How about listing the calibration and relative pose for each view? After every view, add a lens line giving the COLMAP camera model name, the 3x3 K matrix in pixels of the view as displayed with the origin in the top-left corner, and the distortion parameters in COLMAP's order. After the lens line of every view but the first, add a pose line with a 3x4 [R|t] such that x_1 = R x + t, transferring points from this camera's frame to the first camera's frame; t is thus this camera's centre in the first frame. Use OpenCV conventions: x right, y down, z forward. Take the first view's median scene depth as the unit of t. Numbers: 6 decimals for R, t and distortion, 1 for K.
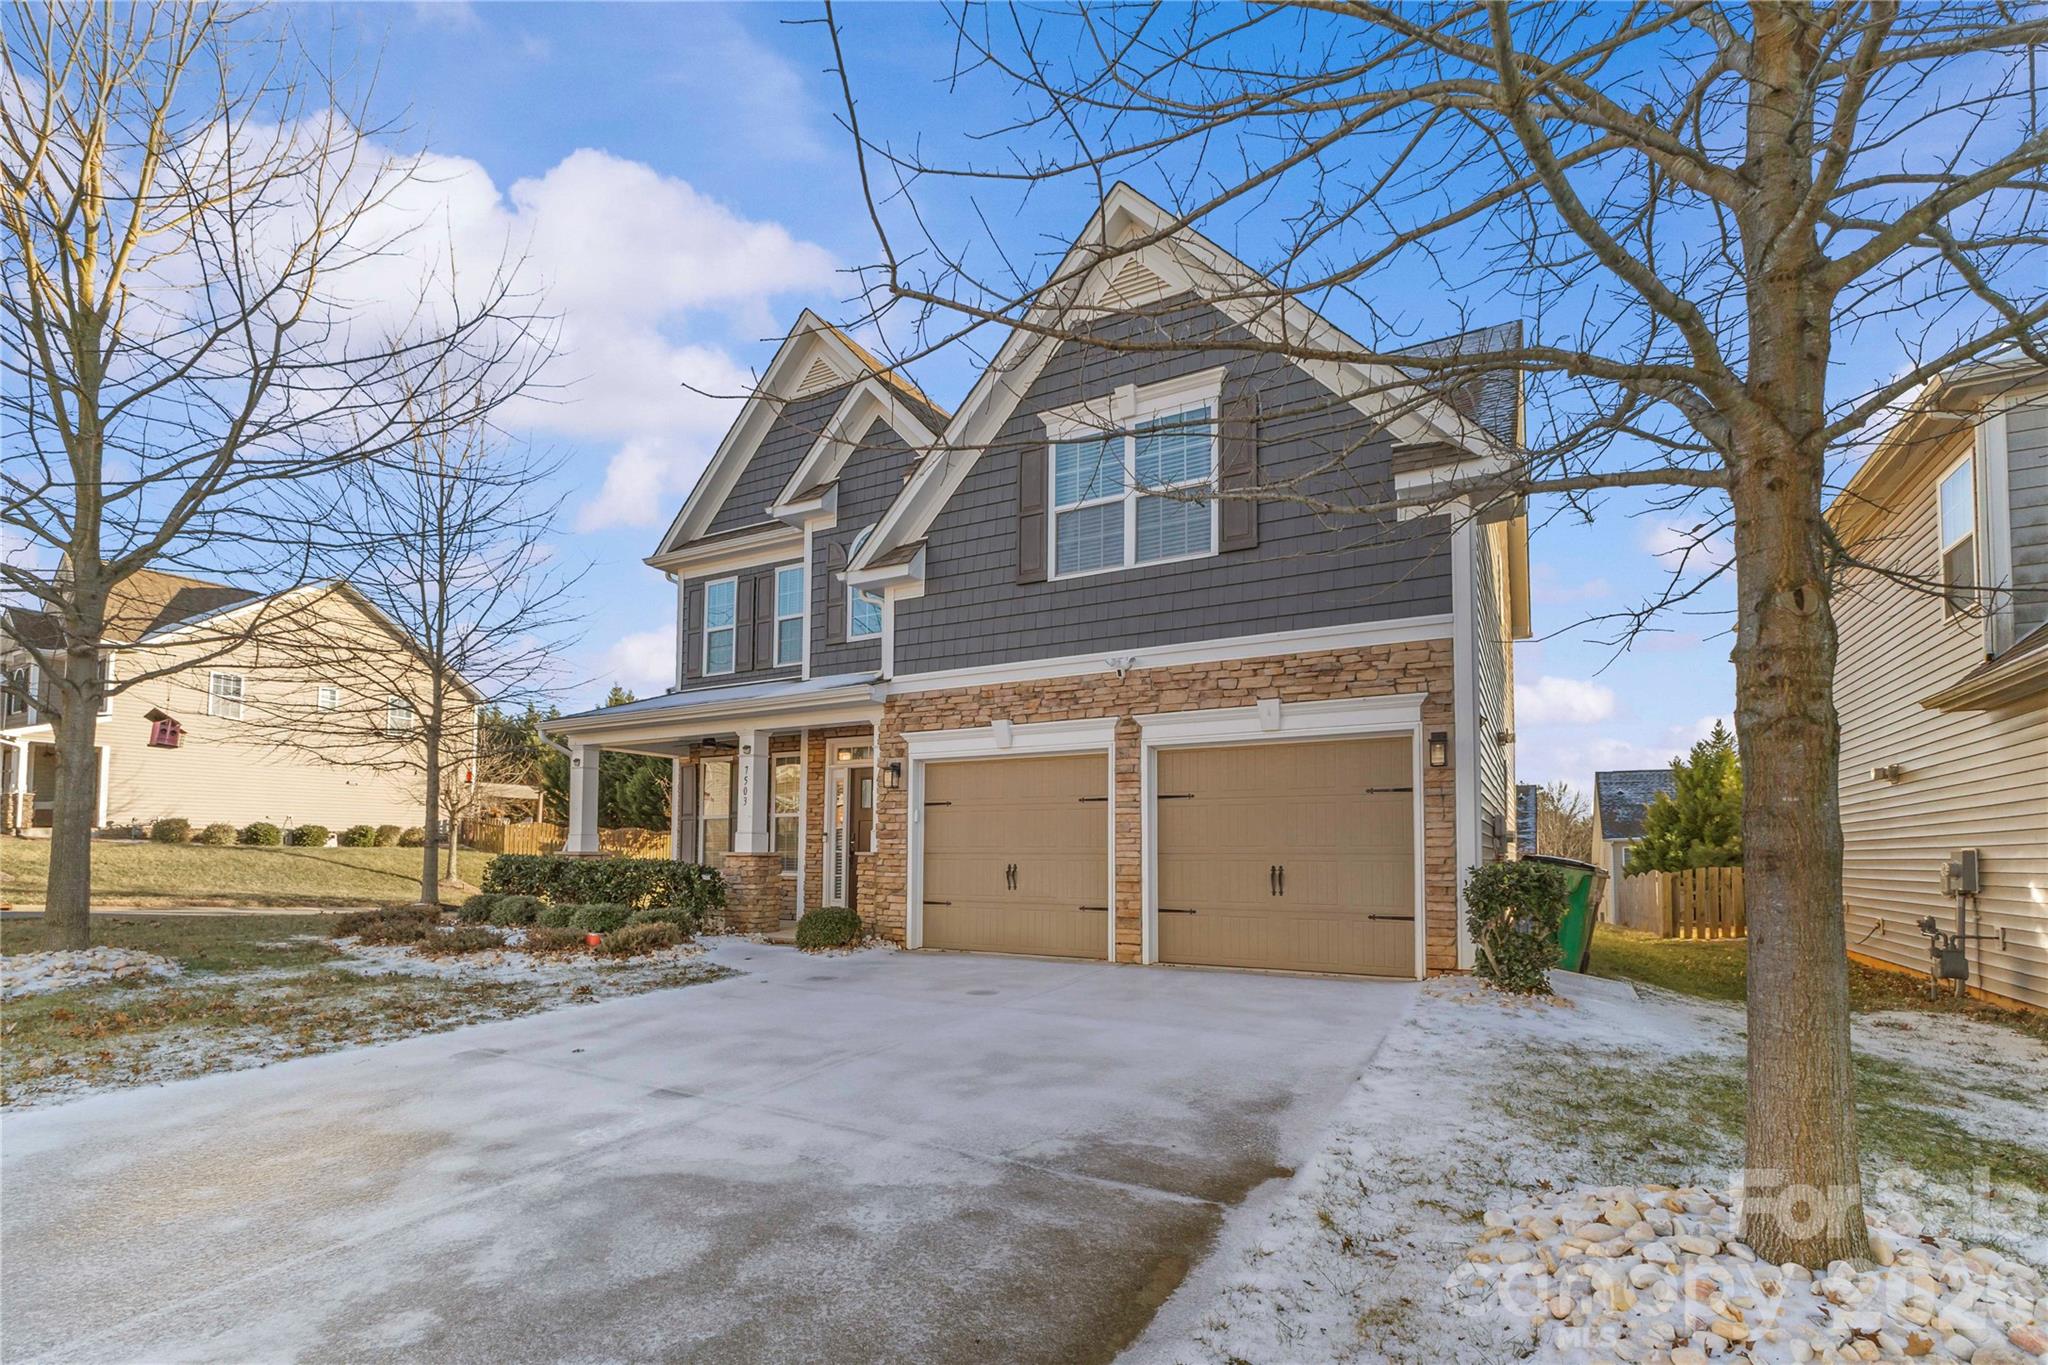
lens RADIAL K [[882.5, 0, 1039.4], [0, 882.5, 686.6], [0, 0, 1]] dist [0.011615, -0.003258]
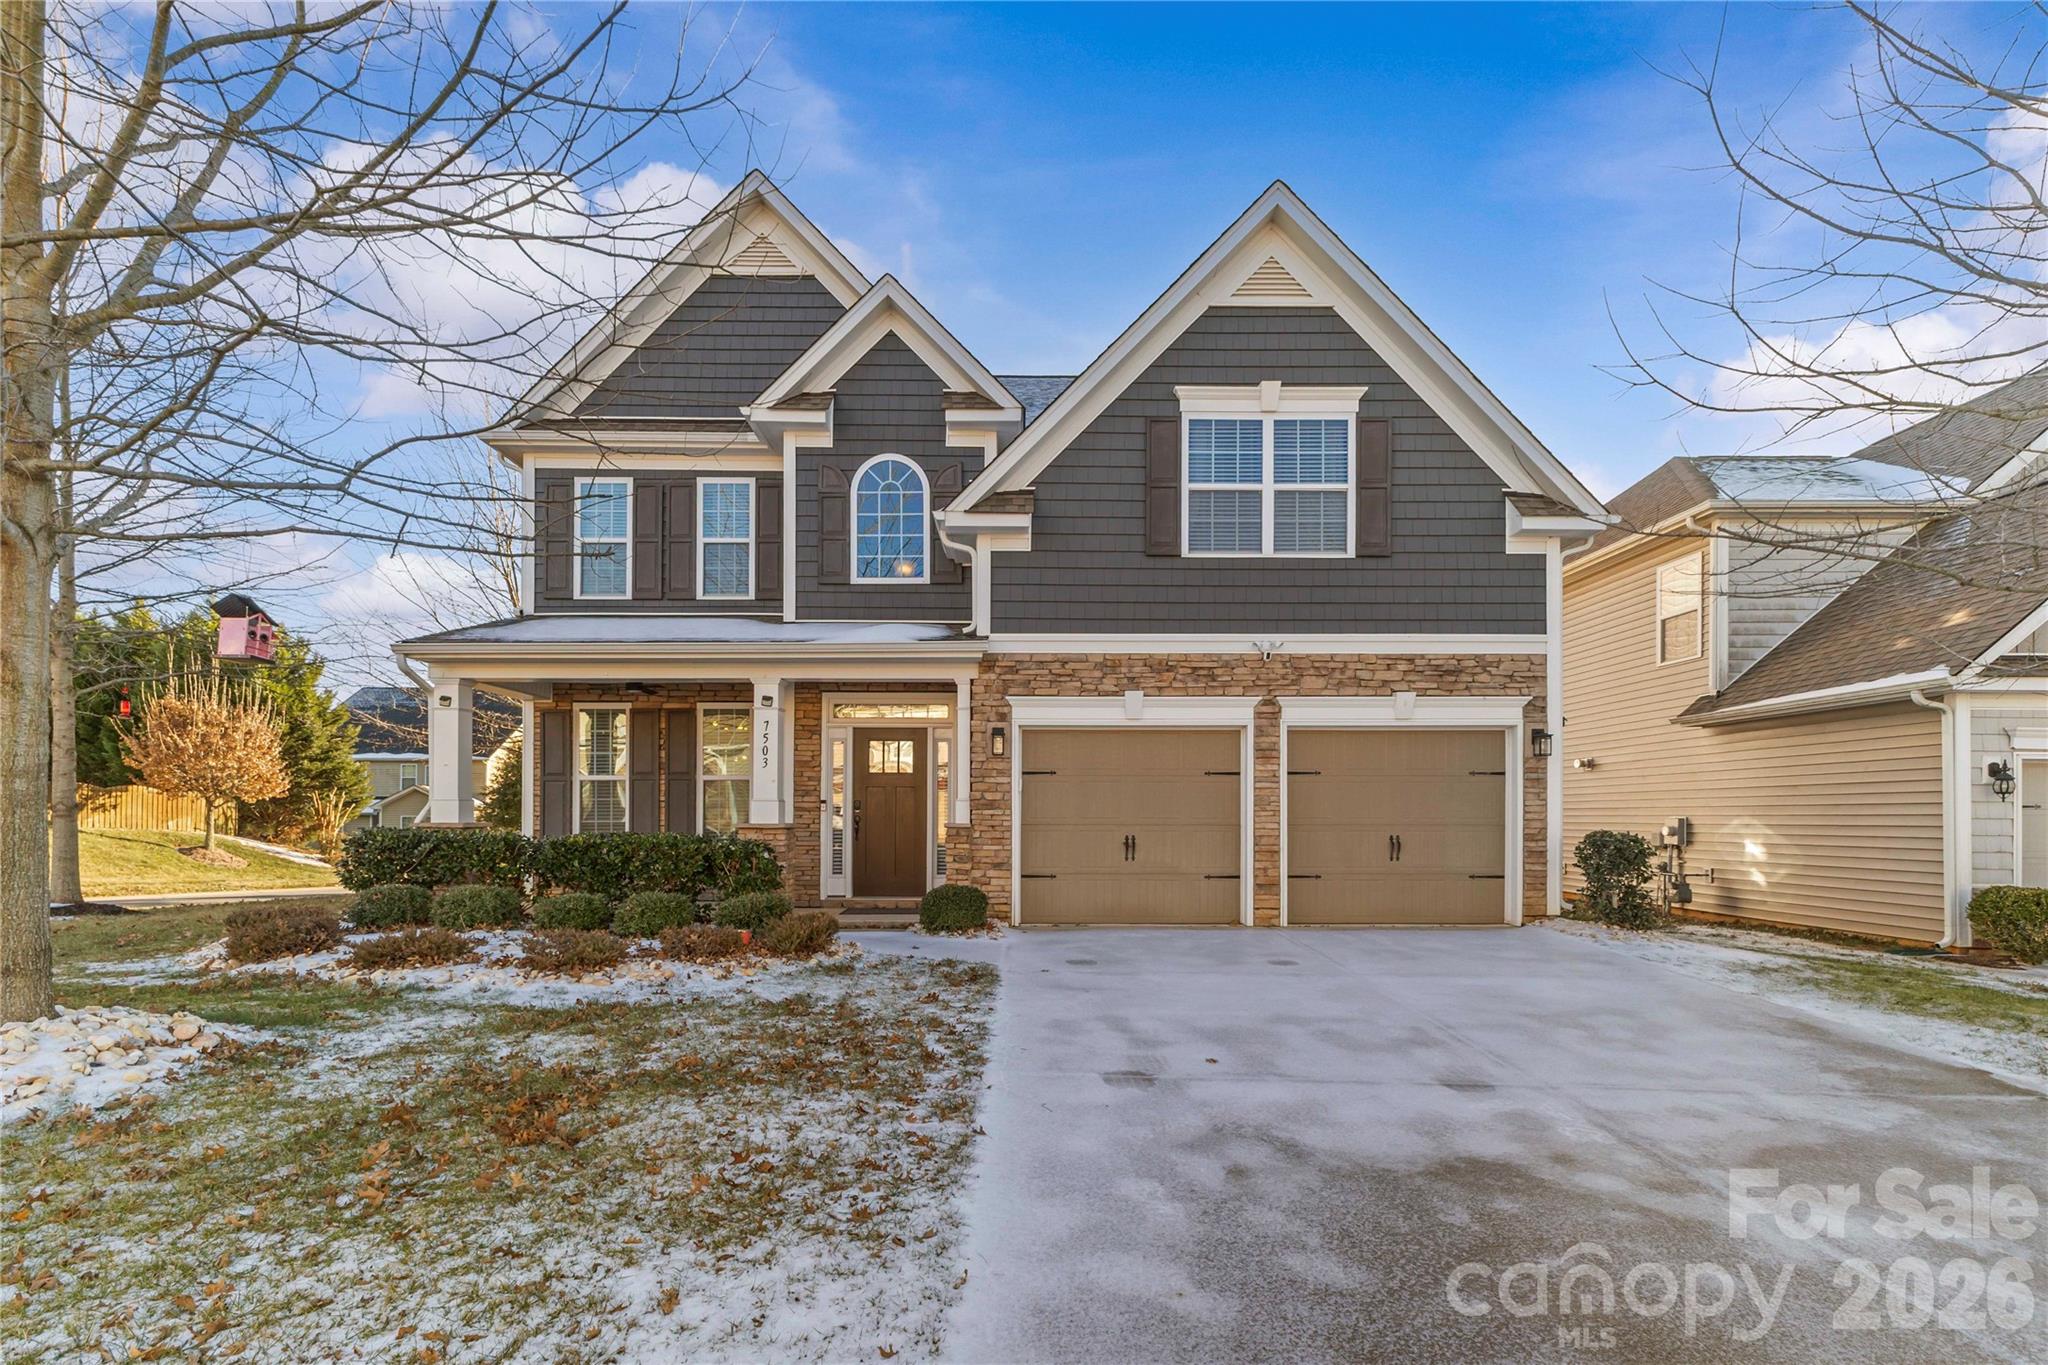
lens RADIAL K [[882.5, 0, 1021.7], [0, 882.5, 687.7], [0, 0, 1]] dist [0.011615, -0.003258]
pose [[0.881602, 0.065423, 0.467437, -0.634375], [-0.087156, 0.995881, 0.024996, 0.021201], [-0.463877, -0.062776, 0.883673, 0.190767]]
